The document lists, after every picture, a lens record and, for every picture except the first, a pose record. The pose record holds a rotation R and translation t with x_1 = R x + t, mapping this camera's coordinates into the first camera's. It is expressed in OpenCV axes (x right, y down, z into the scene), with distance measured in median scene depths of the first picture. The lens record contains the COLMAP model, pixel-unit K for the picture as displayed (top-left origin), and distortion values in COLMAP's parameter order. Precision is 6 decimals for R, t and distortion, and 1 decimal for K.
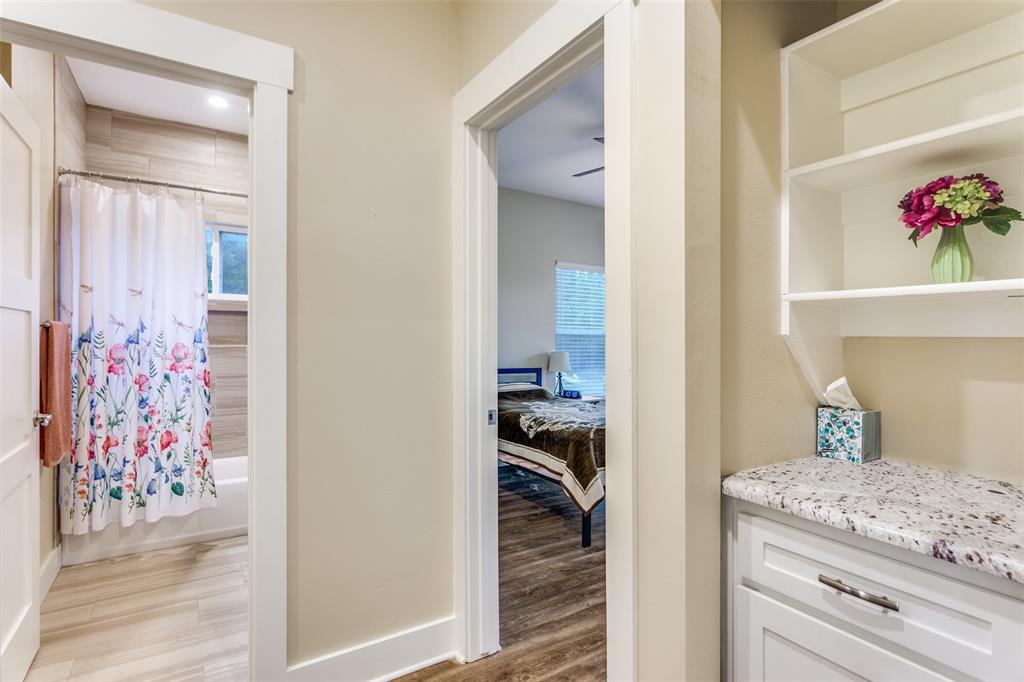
lens RADIAL K [[512.4, 0, 511.7], [0, 512.4, 339.6], [0, 0, 1]] dist [-0.004476, 0.002459]
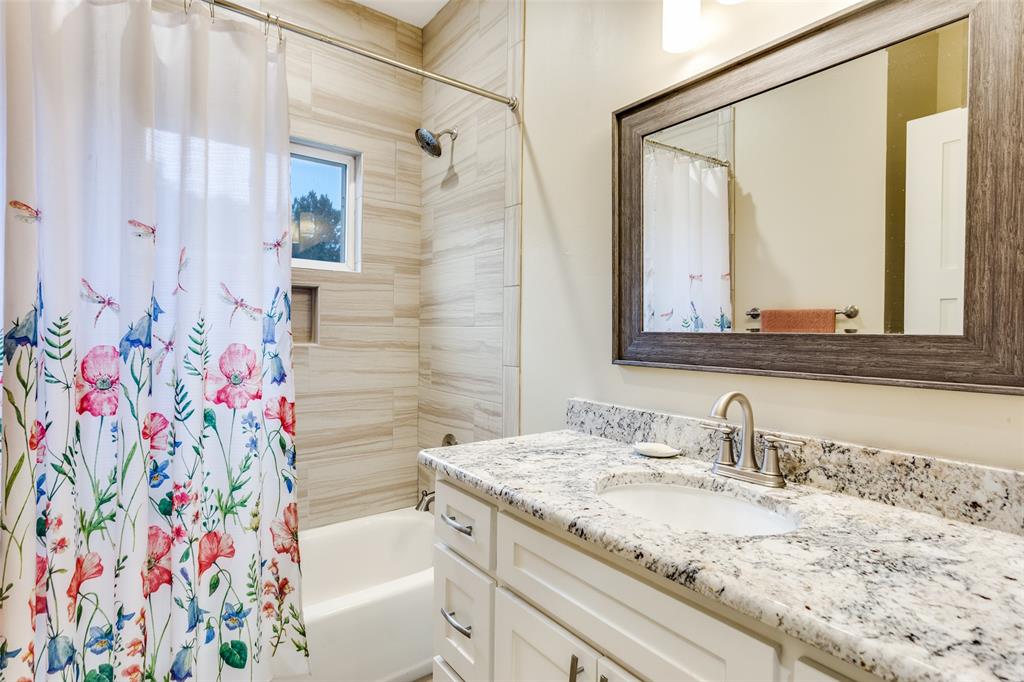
lens RADIAL K [[512.4, 0, 510.0], [0, 512.4, 337.9], [0, 0, 1]] dist [-0.004476, 0.002459]
pose [[0.997185, 0.004439, 0.074848, -0.435569], [-0.005542, 0.999879, 0.014538, -0.007303], [-0.074774, -0.014912, 0.997089, 0.515379]]
